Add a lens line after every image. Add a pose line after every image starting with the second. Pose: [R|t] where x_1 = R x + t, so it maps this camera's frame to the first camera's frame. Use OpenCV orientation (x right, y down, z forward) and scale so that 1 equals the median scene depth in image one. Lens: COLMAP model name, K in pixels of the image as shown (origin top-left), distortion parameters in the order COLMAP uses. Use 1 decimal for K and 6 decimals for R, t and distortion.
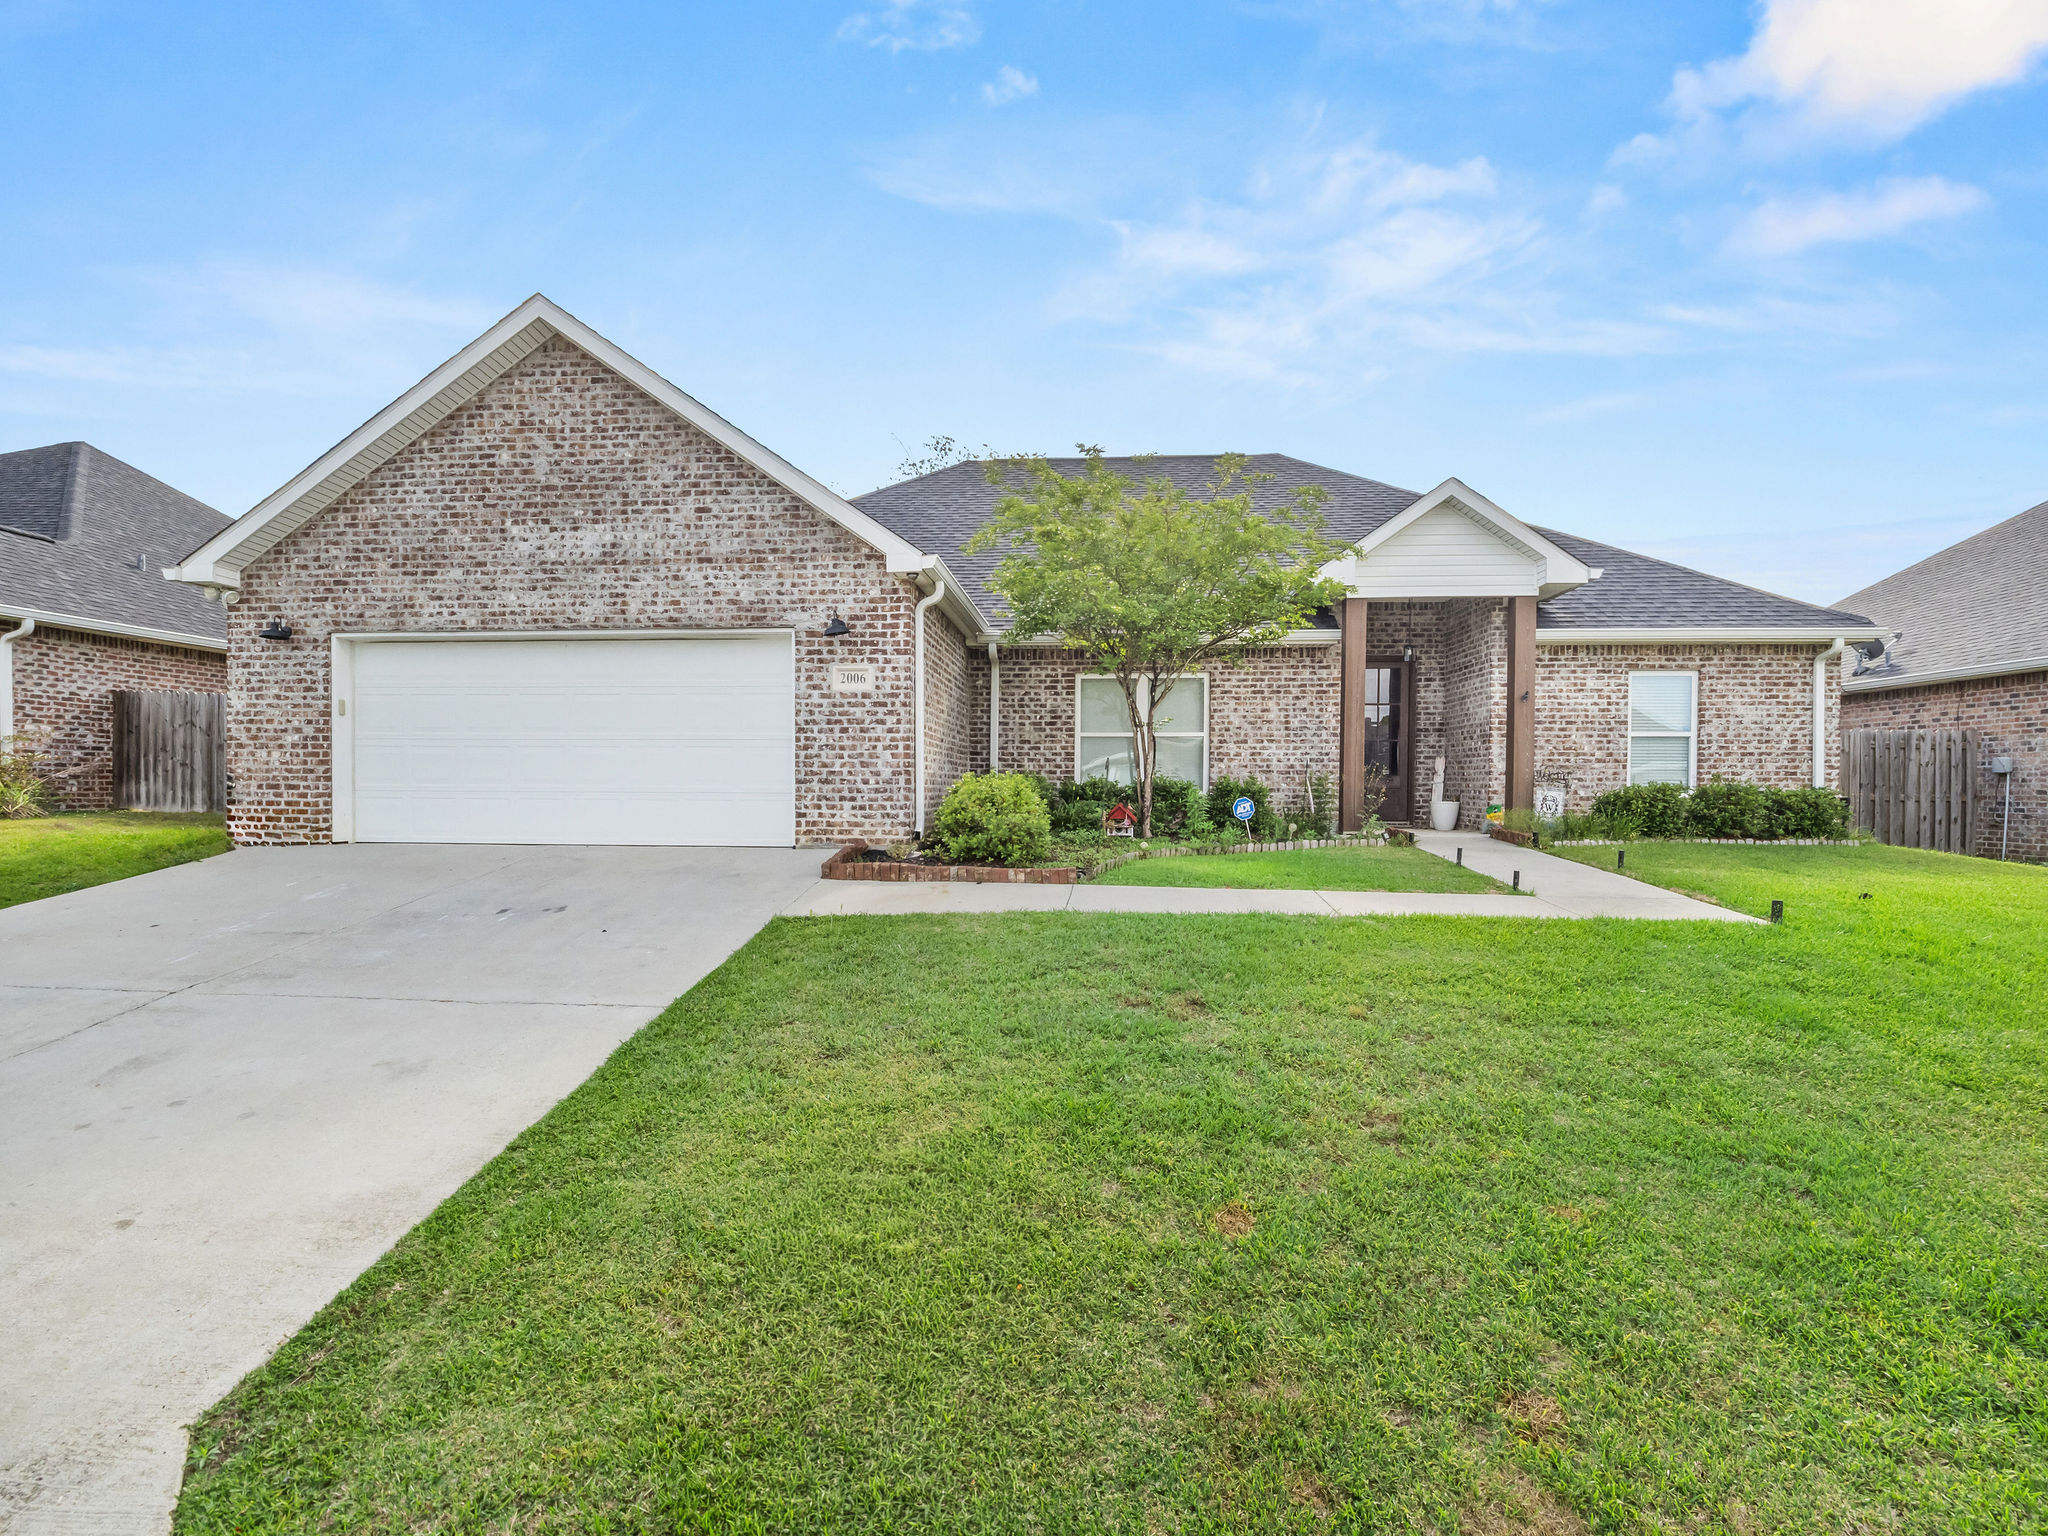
lens RADIAL K [[1009.8, 0, 1027.7], [0, 1009.8, 770.0], [0, 0, 1]] dist [-0.026520, 0.000463]
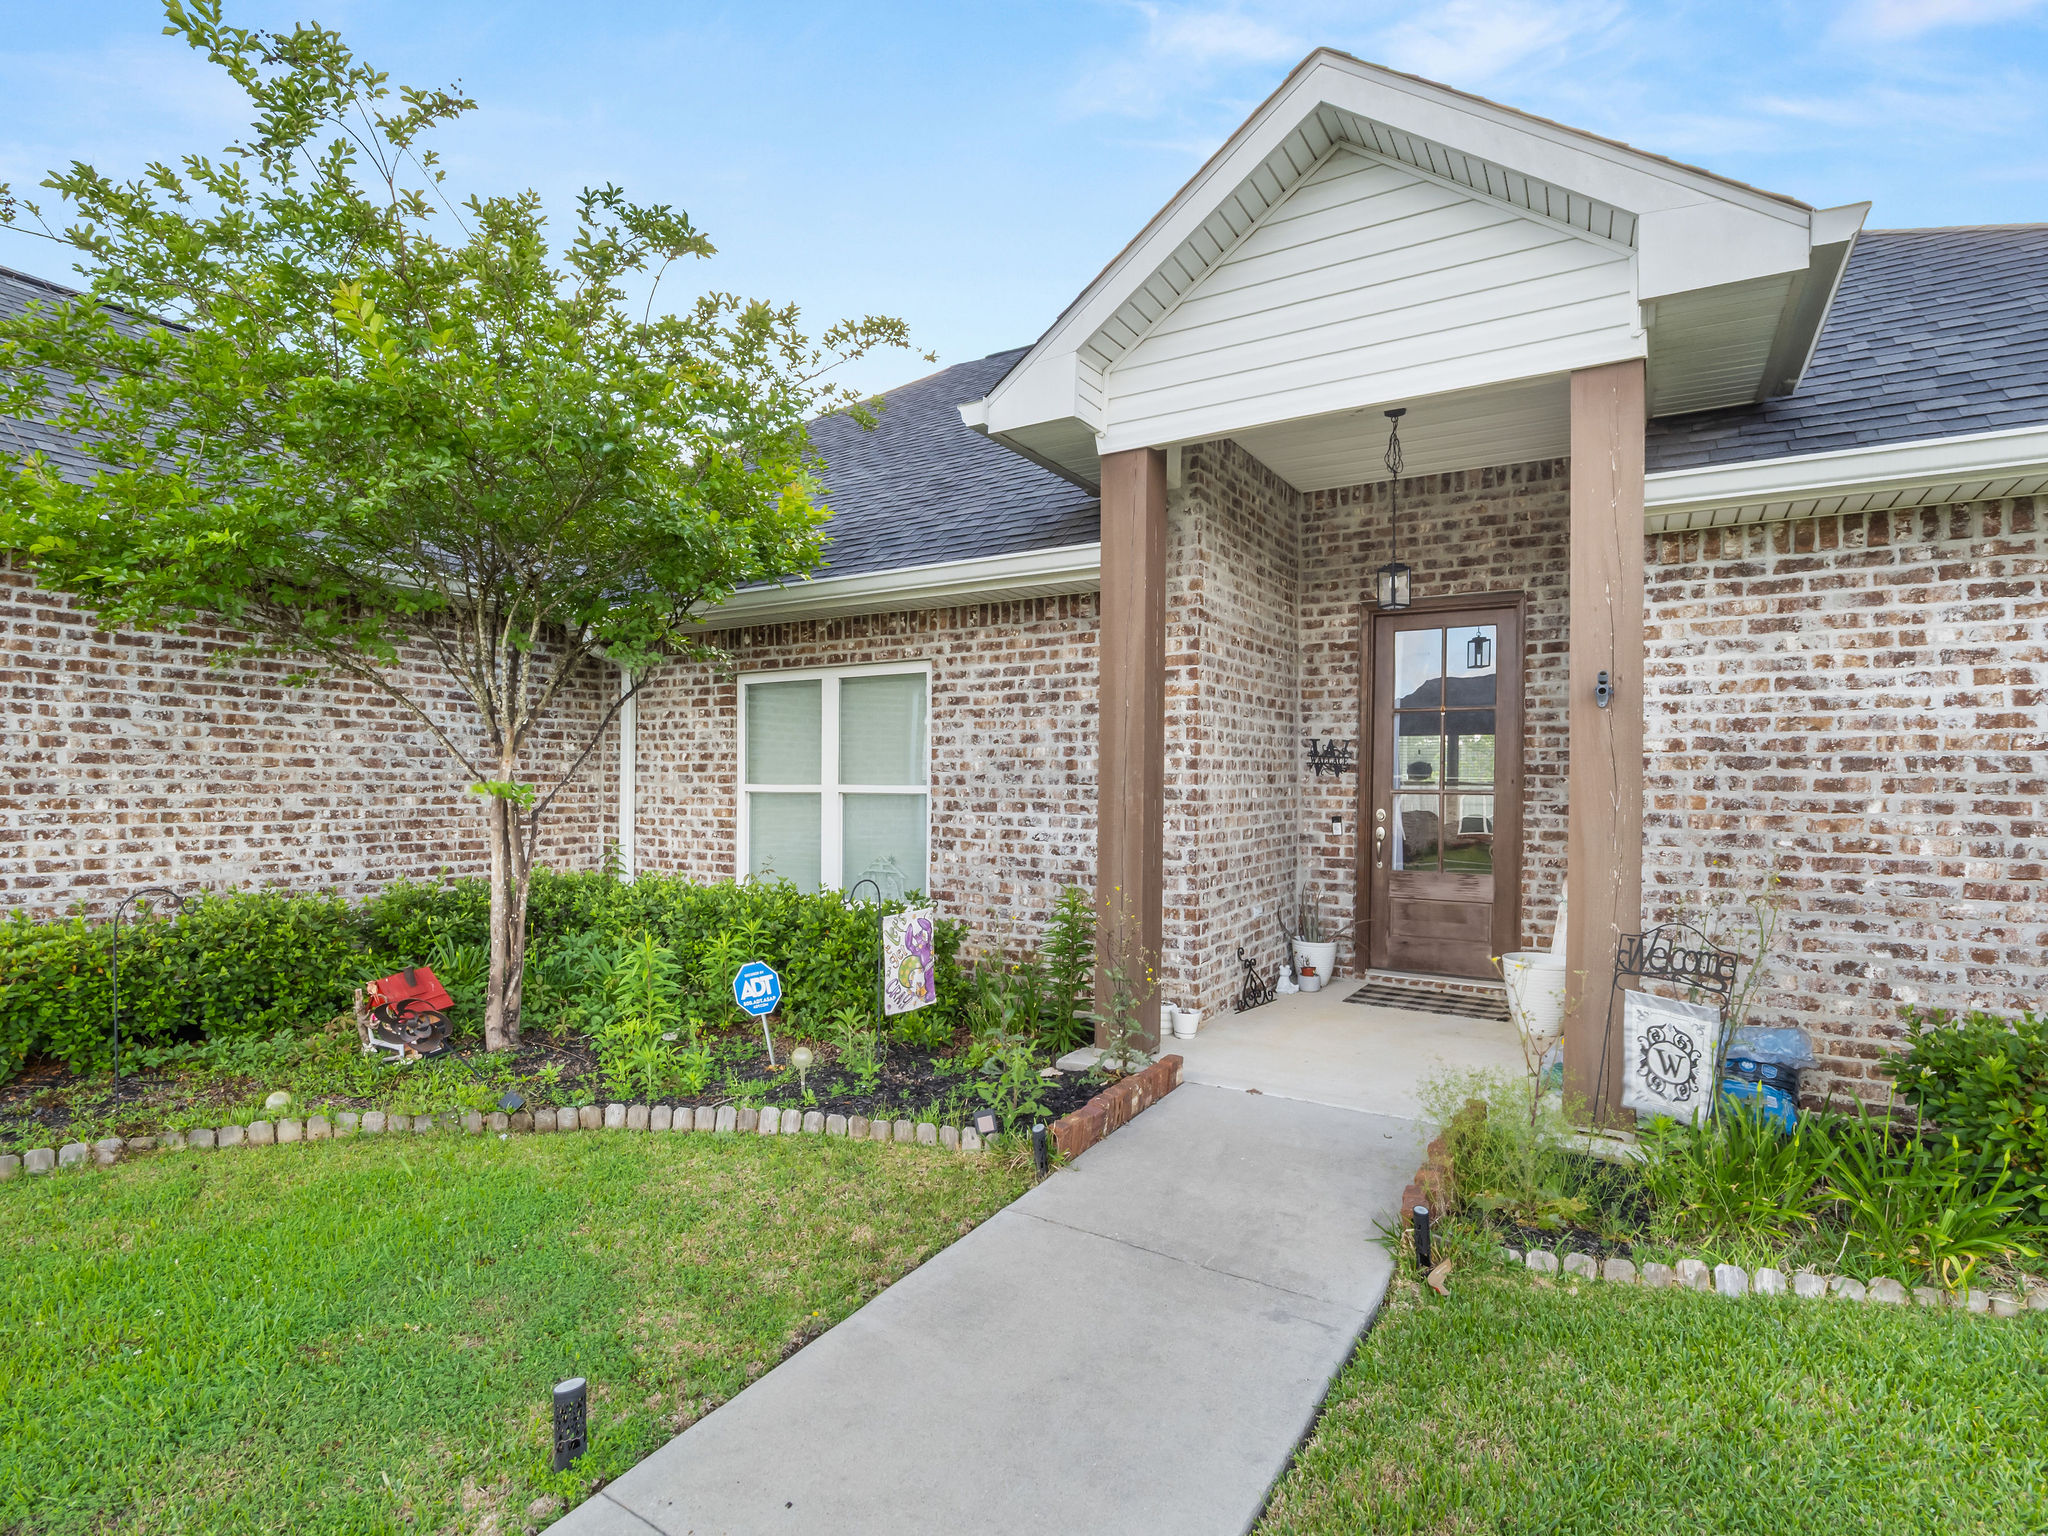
lens RADIAL K [[1047.2, 0, 1021.6], [0, 1047.2, 769.6], [0, 0, 1]] dist [-0.003094, -0.000205]
pose [[0.893379, -0.003451, -0.449291, 0.443131], [0.003035, 0.999994, -0.001646, -0.044485], [0.449294, 0.000106, 0.893384, 0.580000]]
